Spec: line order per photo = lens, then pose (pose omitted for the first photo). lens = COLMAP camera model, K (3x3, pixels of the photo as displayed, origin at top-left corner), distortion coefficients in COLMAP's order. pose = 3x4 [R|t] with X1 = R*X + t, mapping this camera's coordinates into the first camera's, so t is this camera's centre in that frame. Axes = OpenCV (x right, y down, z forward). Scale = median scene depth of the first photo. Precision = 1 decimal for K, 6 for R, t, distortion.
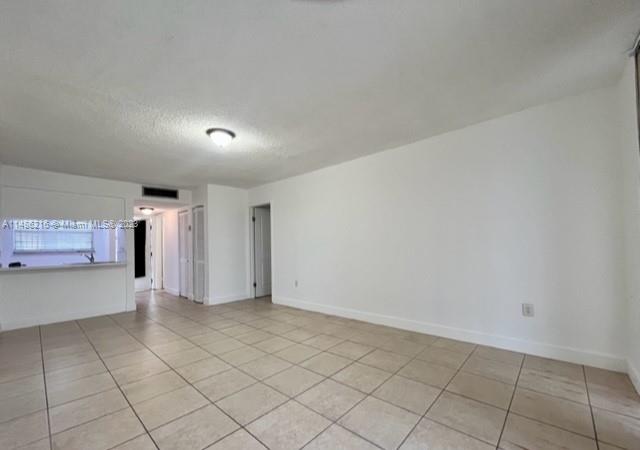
lens RADIAL K [[261.4, 0, 320.9], [0, 261.4, 242.7], [0, 0, 1]] dist [-0.002413, -0.000311]
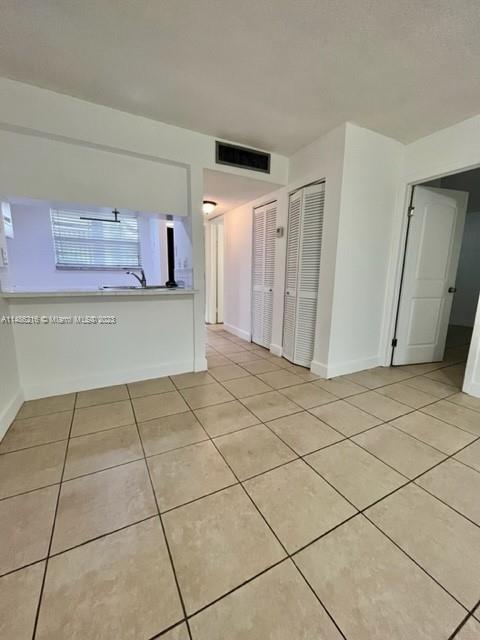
lens RADIAL K [[255.5, 0, 240.0], [0, 255.5, 320.0], [0, 0, 1]] dist [-0.000510, -0.000132]
pose [[0.943004, 0.094668, -0.319032, -0.400252], [-0.031770, 0.979915, 0.196869, 0.024729], [0.331262, -0.175513, 0.927071, 0.438027]]
